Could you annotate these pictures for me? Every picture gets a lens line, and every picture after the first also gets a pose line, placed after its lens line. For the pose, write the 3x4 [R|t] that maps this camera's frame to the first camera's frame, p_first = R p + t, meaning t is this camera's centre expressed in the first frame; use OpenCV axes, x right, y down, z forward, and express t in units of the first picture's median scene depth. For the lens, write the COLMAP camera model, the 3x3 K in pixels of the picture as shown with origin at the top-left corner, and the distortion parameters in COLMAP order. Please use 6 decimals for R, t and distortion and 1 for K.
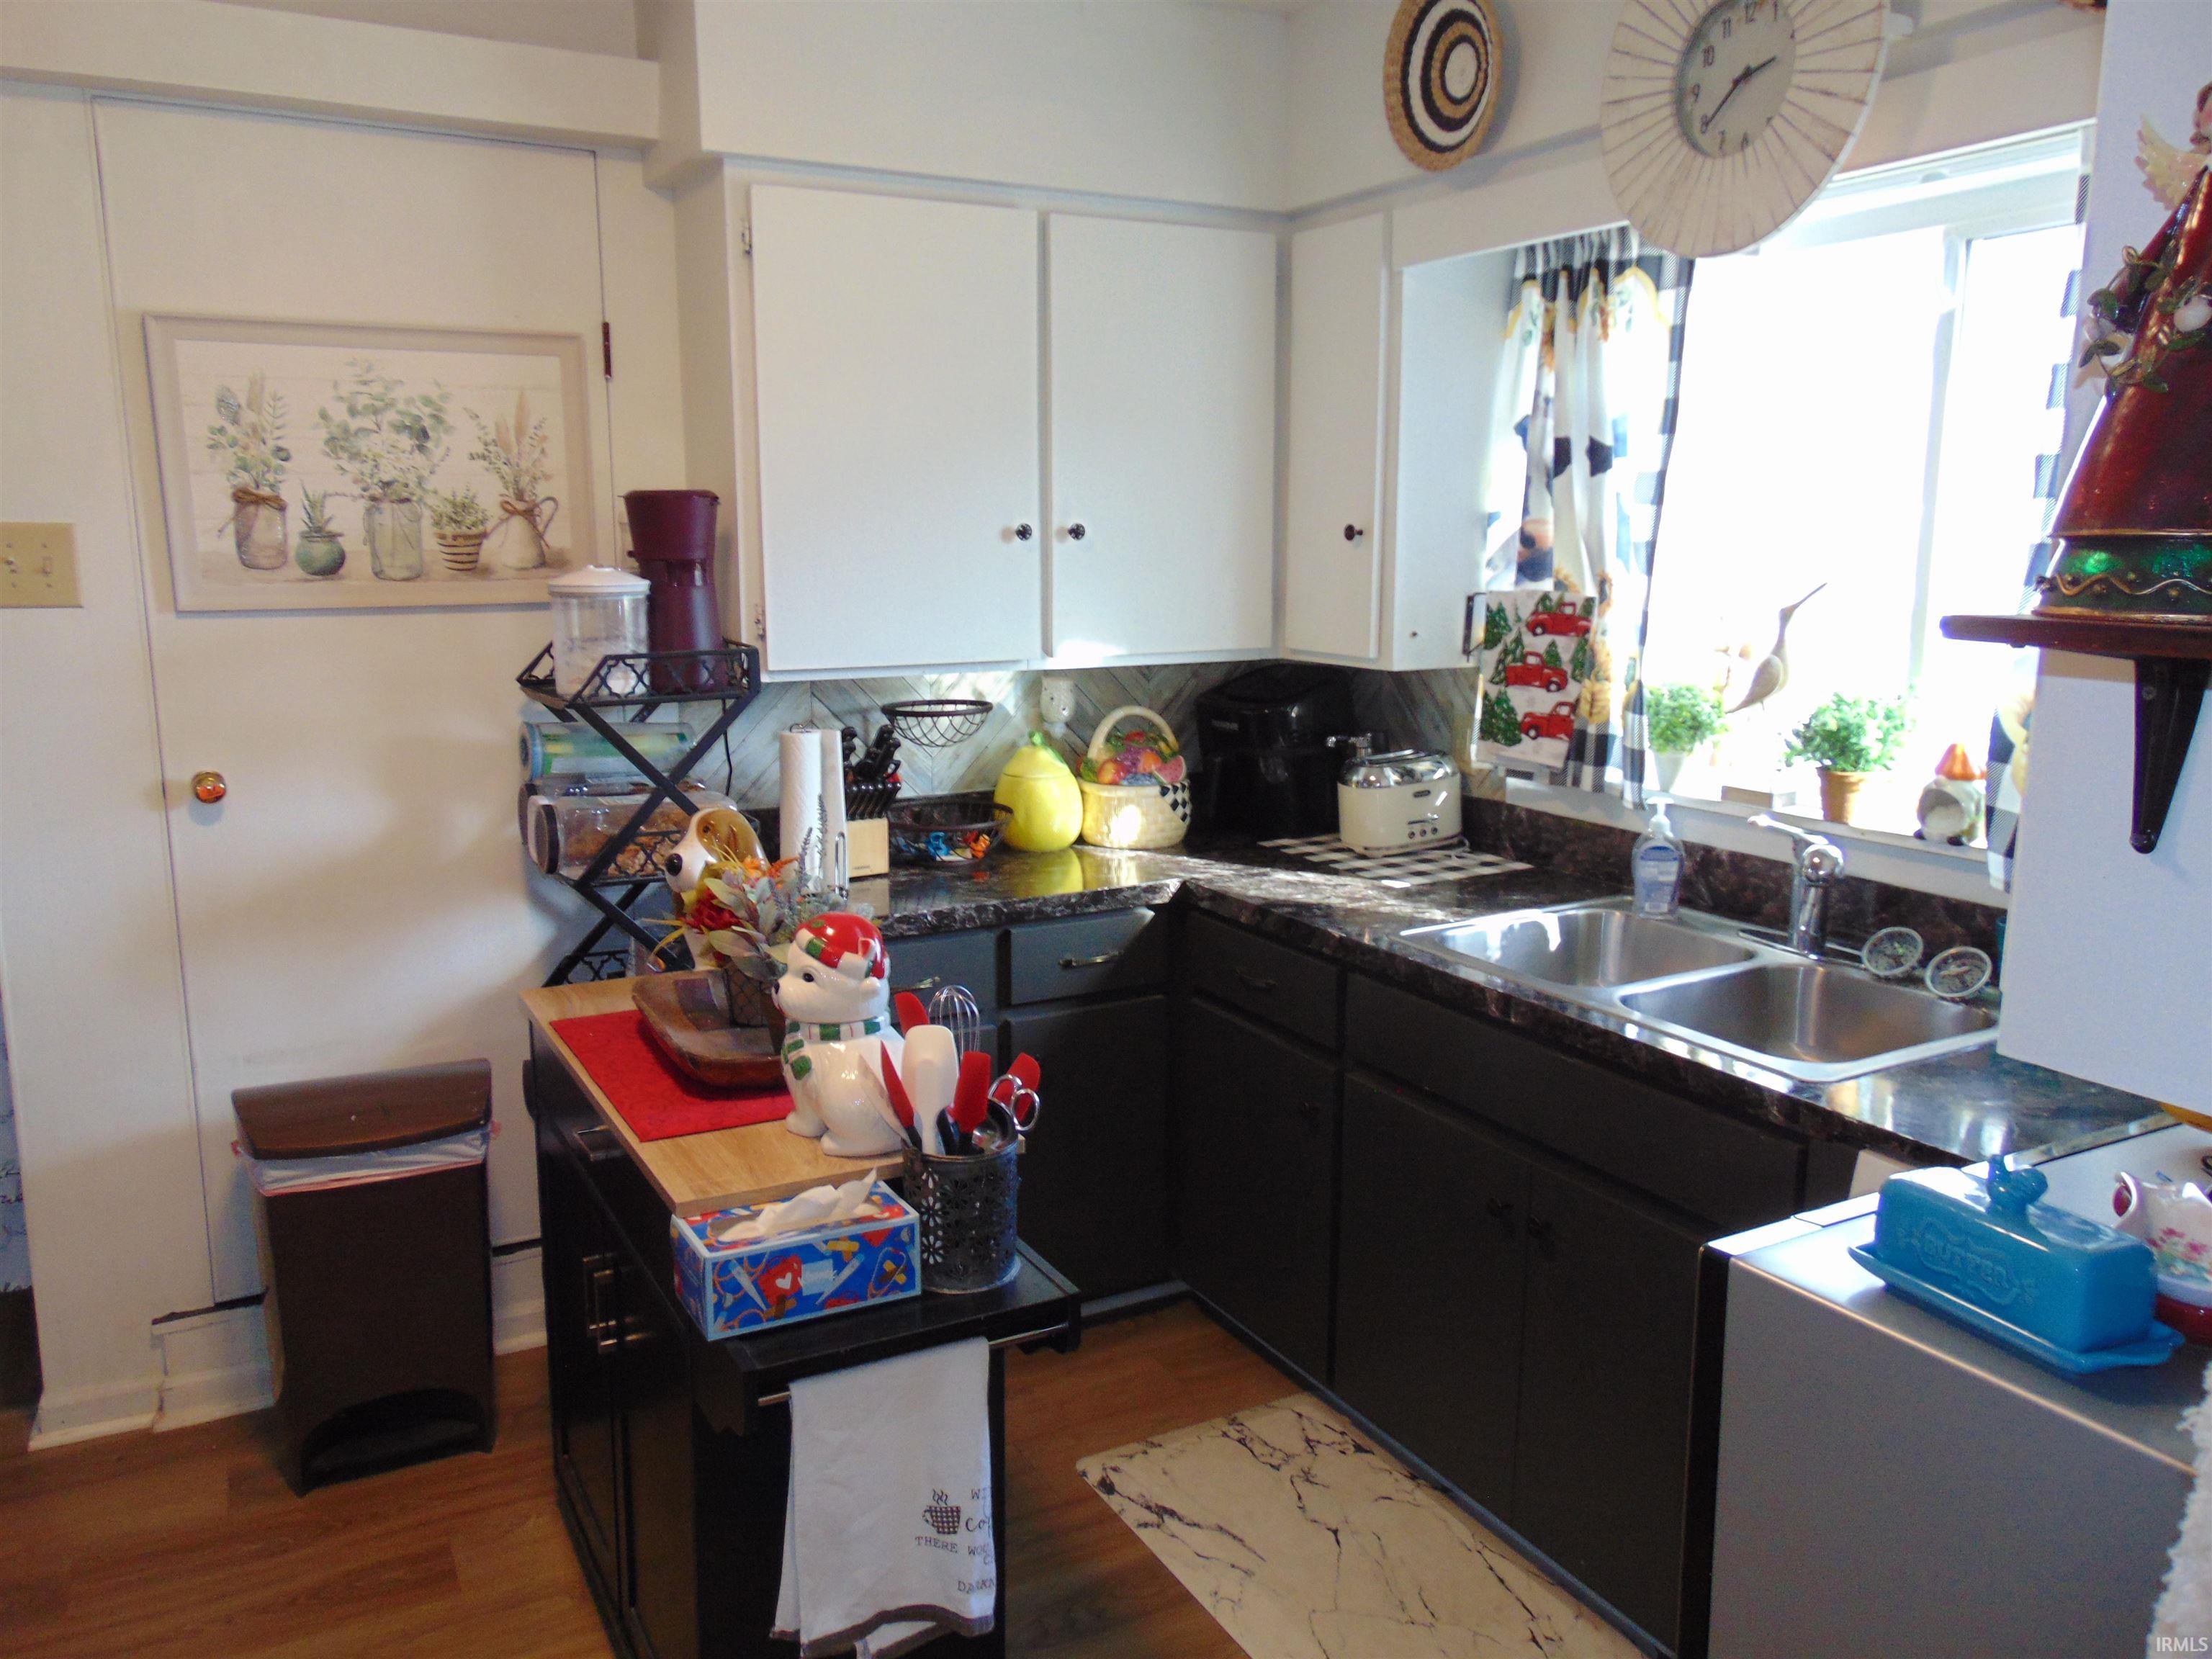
lens RADIAL K [[1650.5, 0, 1099.7], [0, 1650.5, 832.8], [0, 0, 1]] dist [-0.022098, 0.048176]
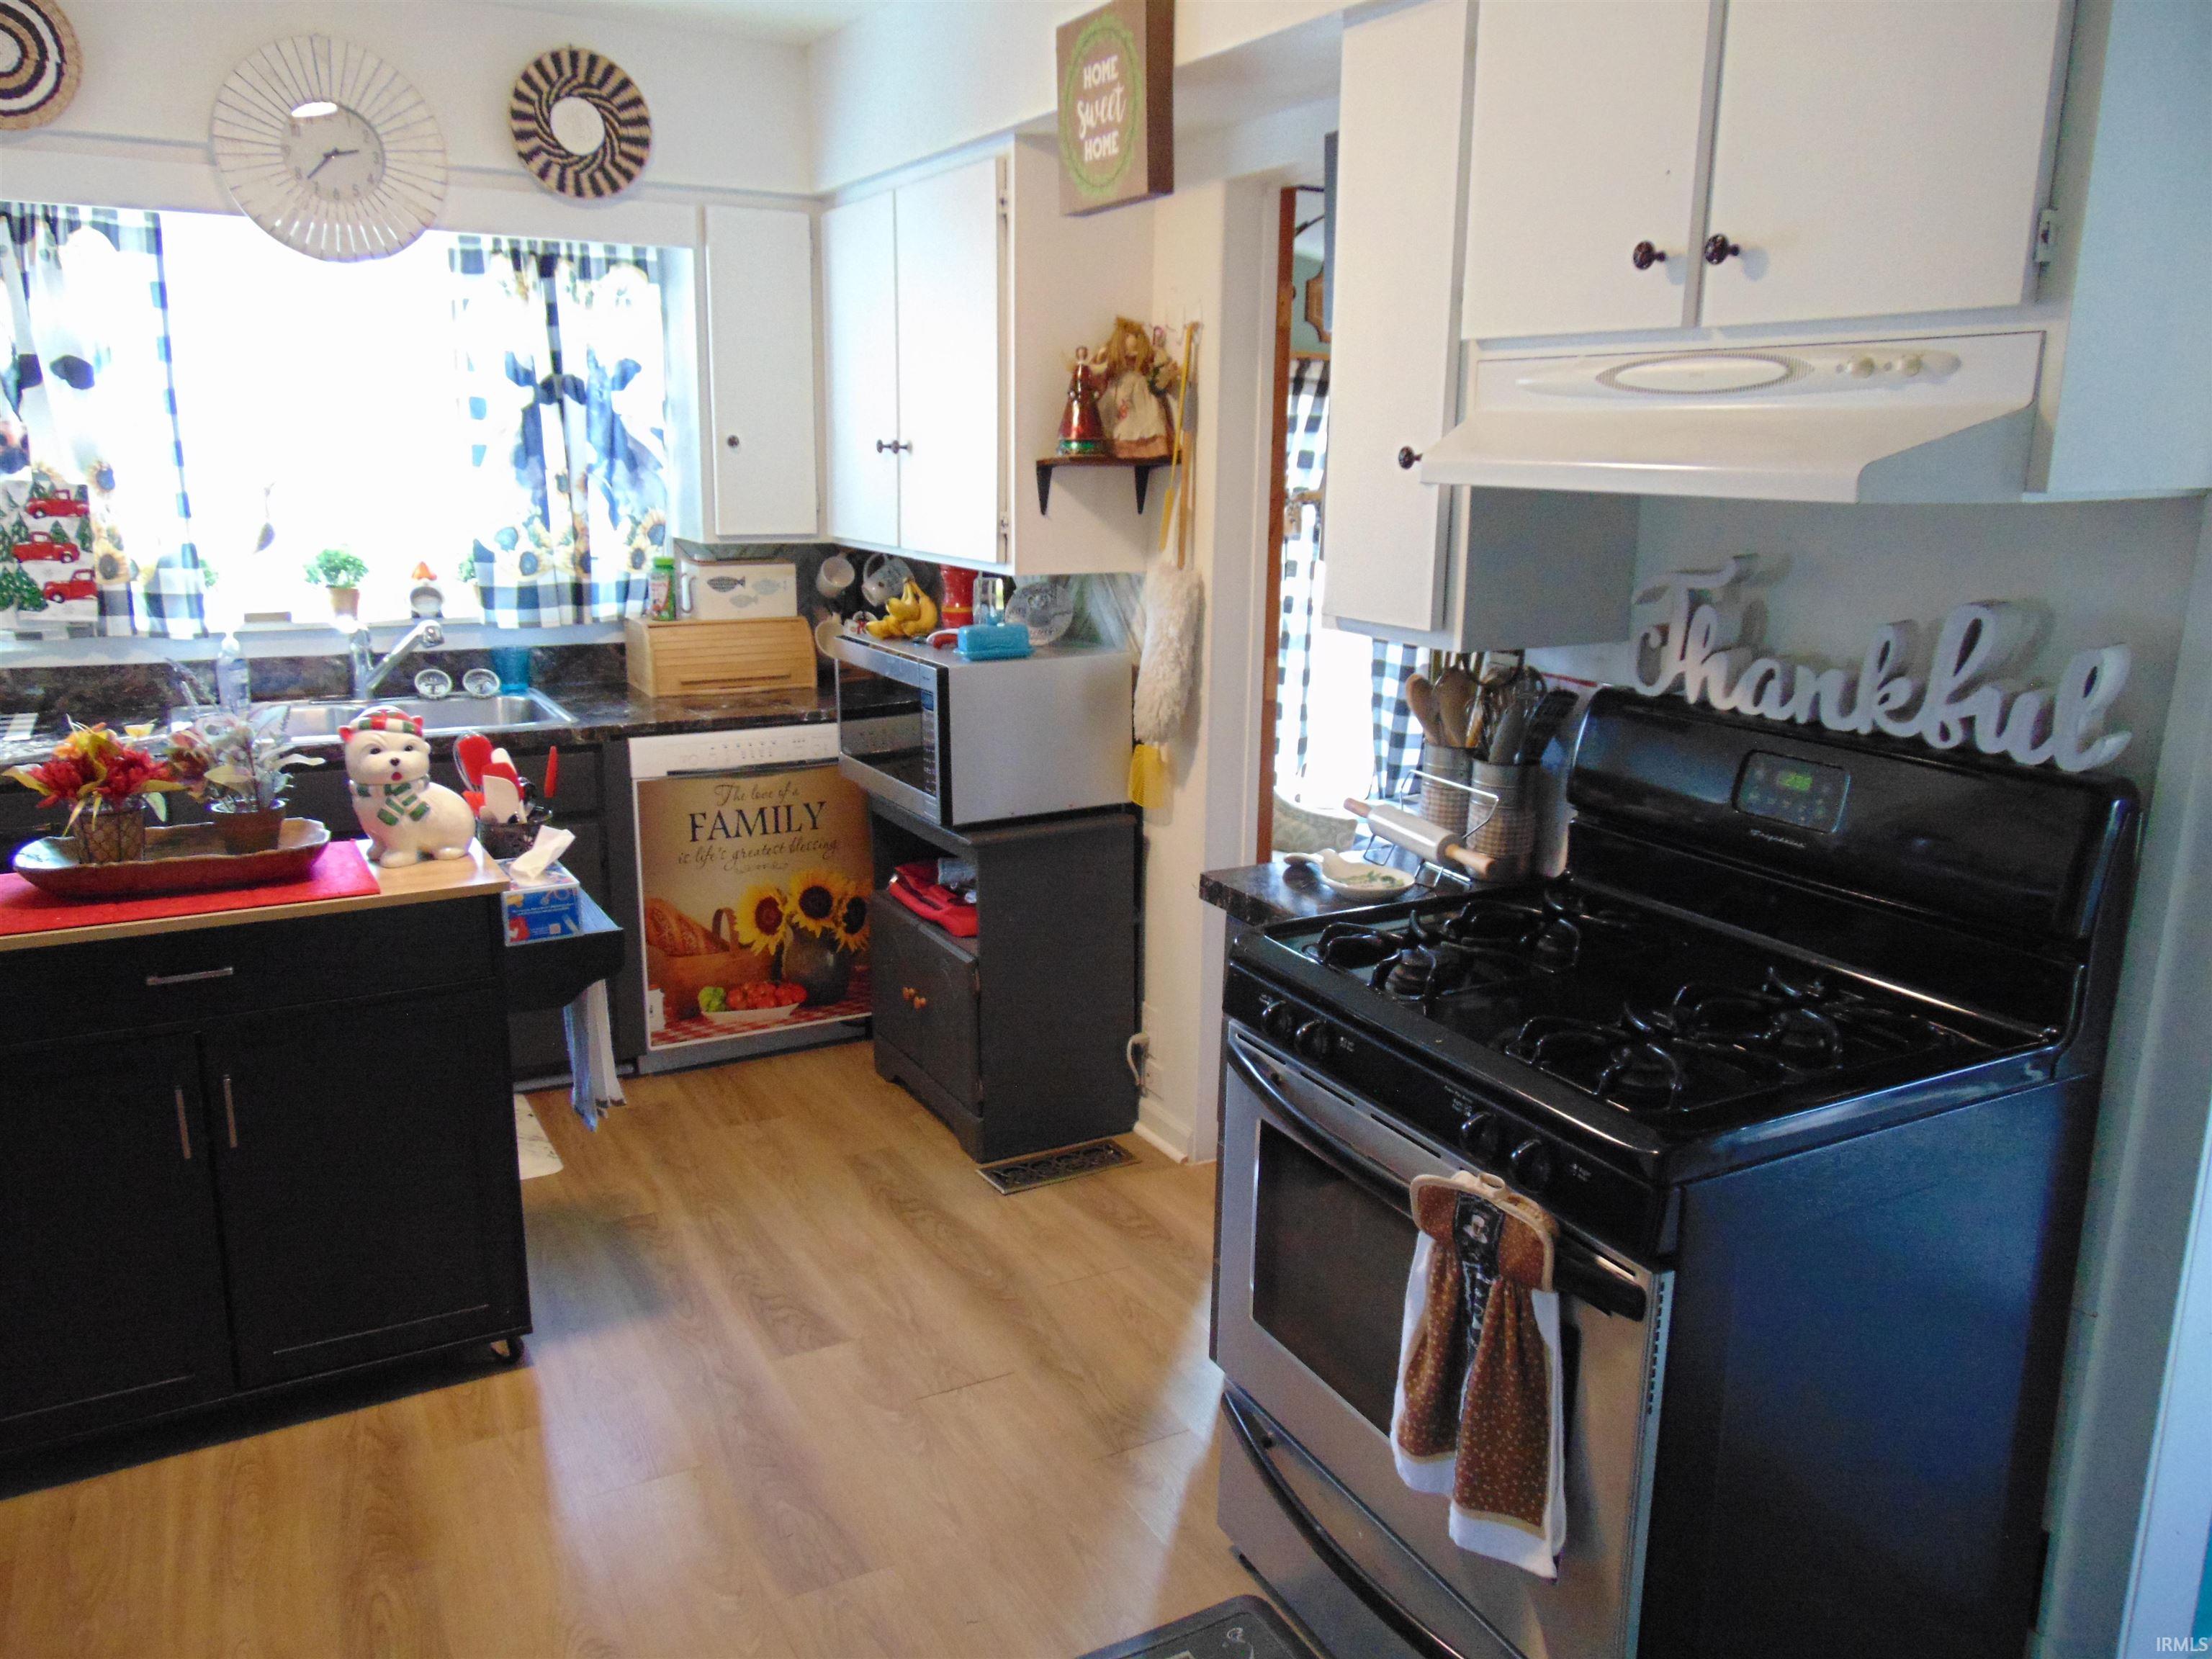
lens RADIAL K [[1650.5, 0, 1115.3], [0, 1650.5, 820.5], [0, 0, 1]] dist [-0.022098, 0.048176]
pose [[-0.016277, -0.225025, 0.974217, -0.999696], [0.170662, 0.959423, 0.224459, -0.043515], [-0.985195, 0.169915, 0.022786, 0.226481]]
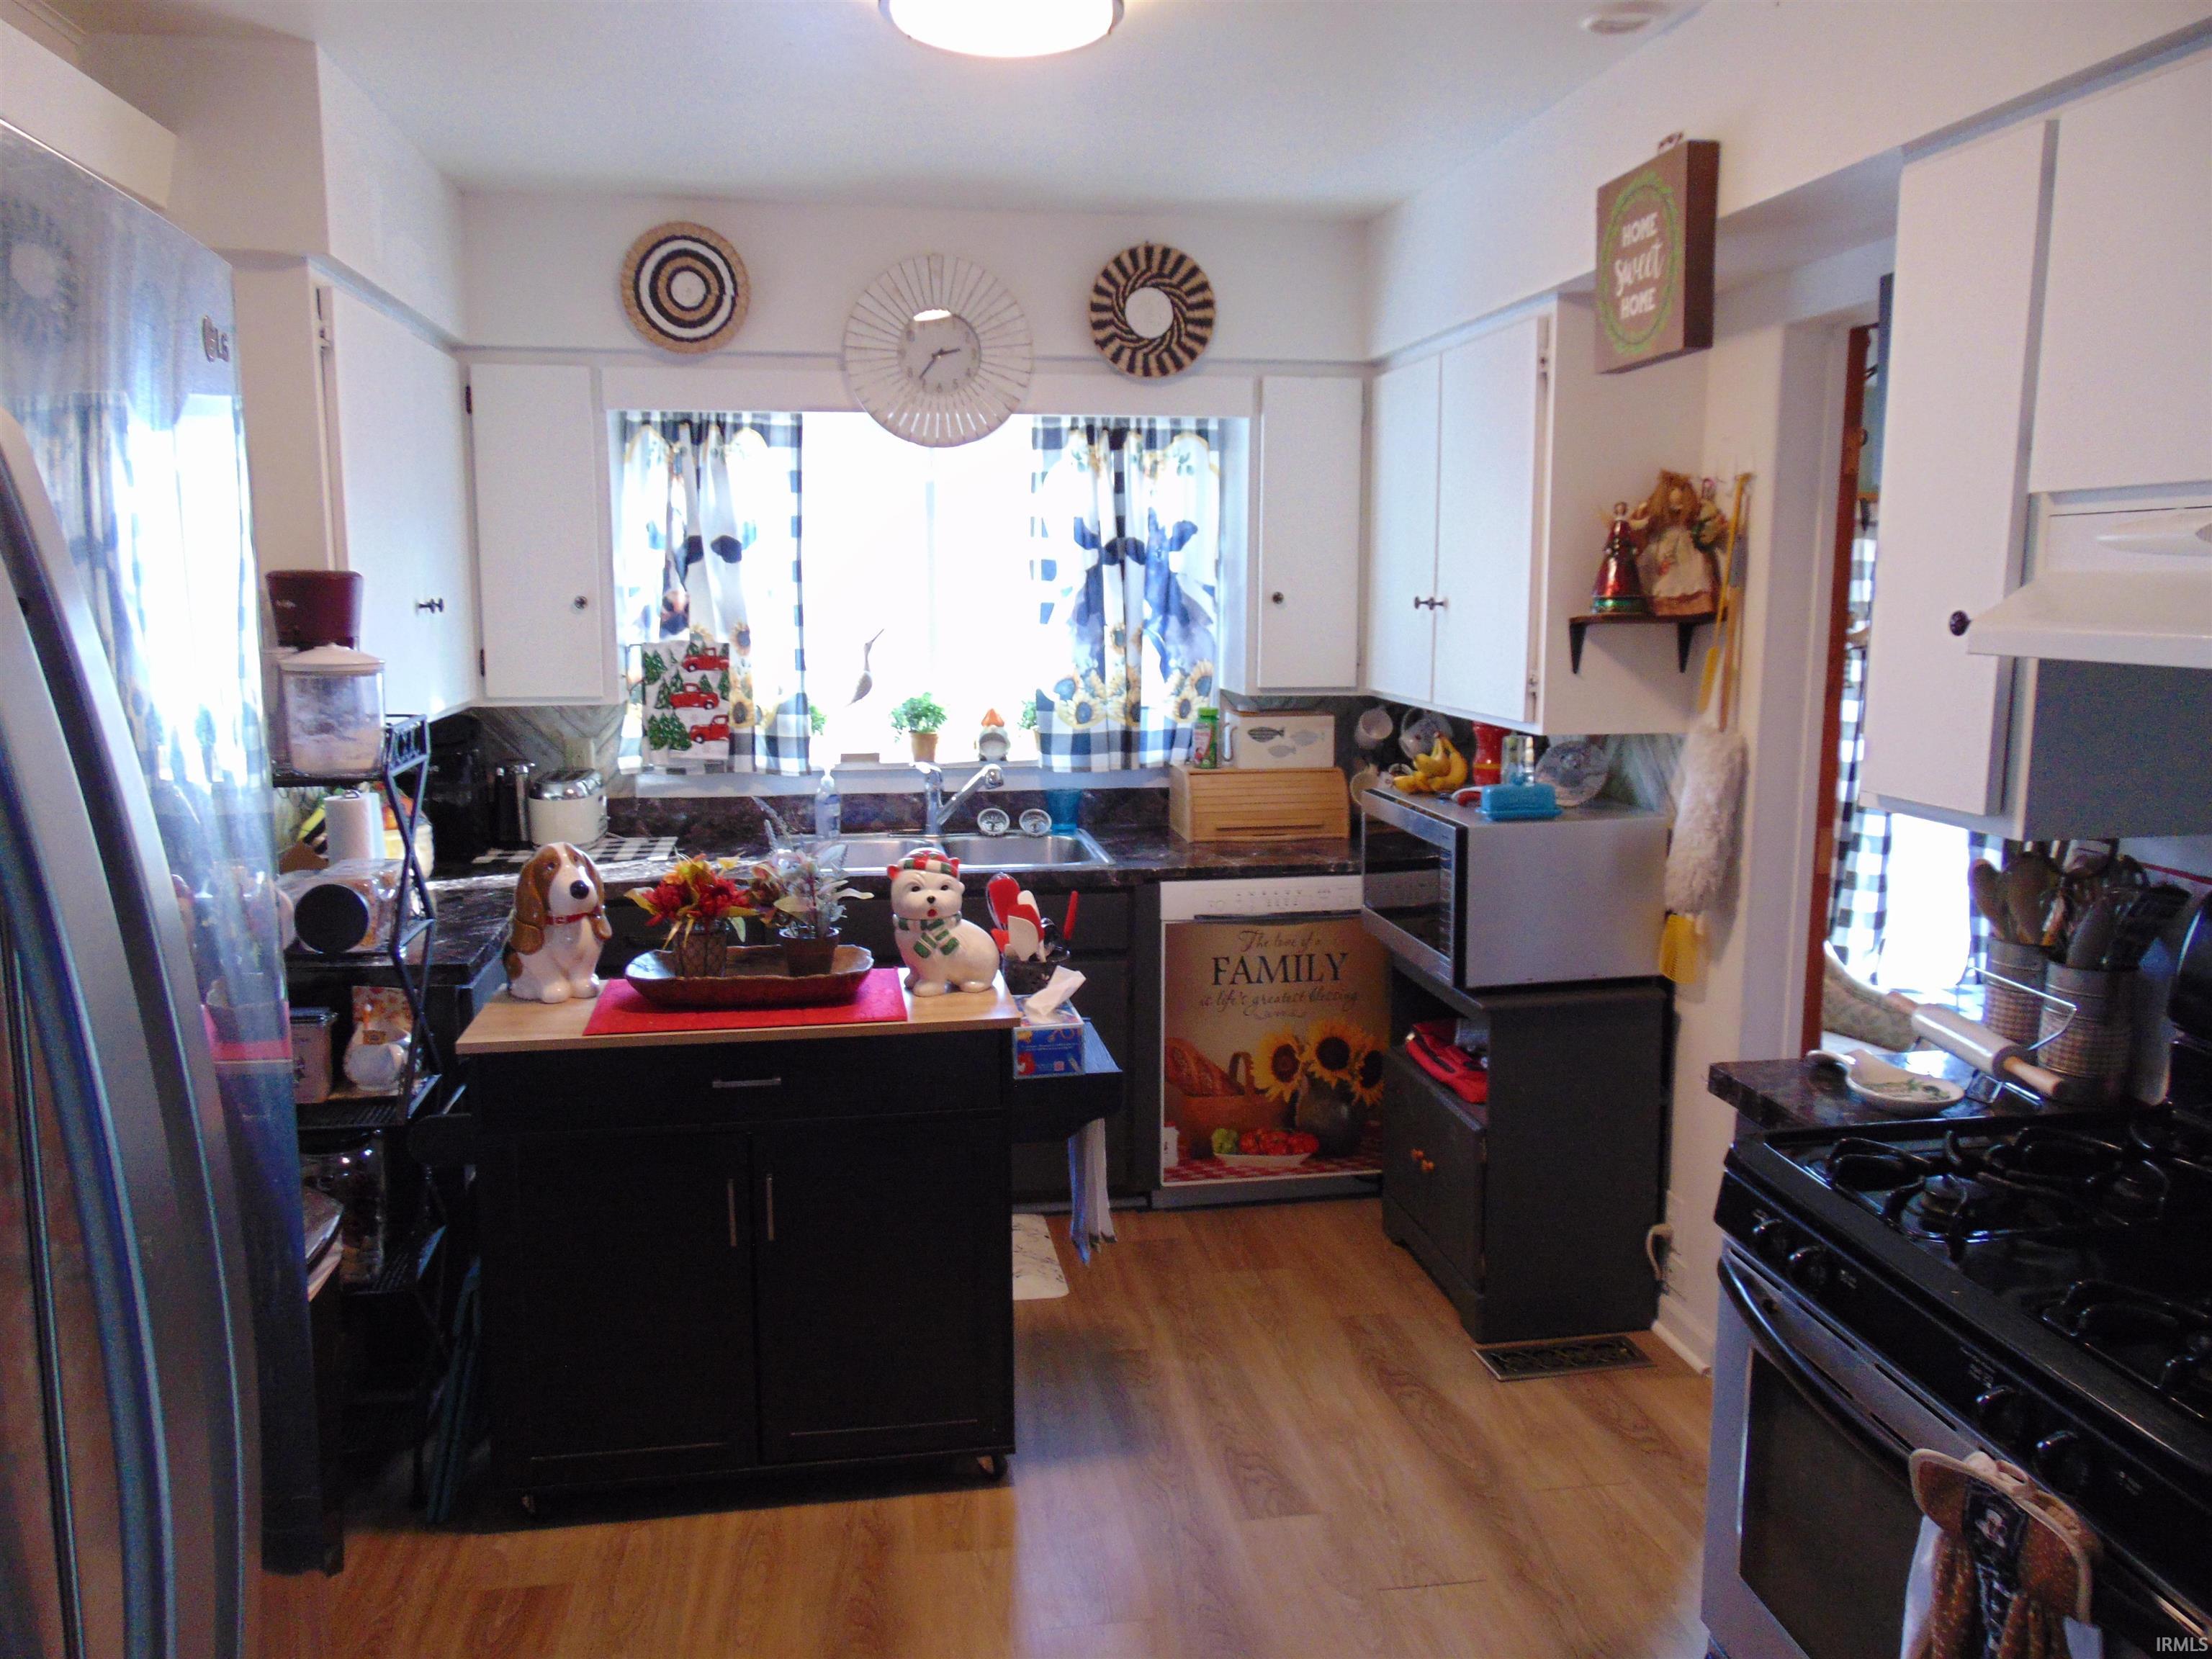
lens RADIAL K [[1650.5, 0, 1110.7], [0, 1650.5, 828.2], [0, 0, 1]] dist [-0.022098, 0.048176]
pose [[0.322694, -0.140786, 0.935974, -0.989058], [0.174703, 0.980744, 0.087288, -0.047955], [-0.930241, 0.135350, 0.341076, 0.191293]]
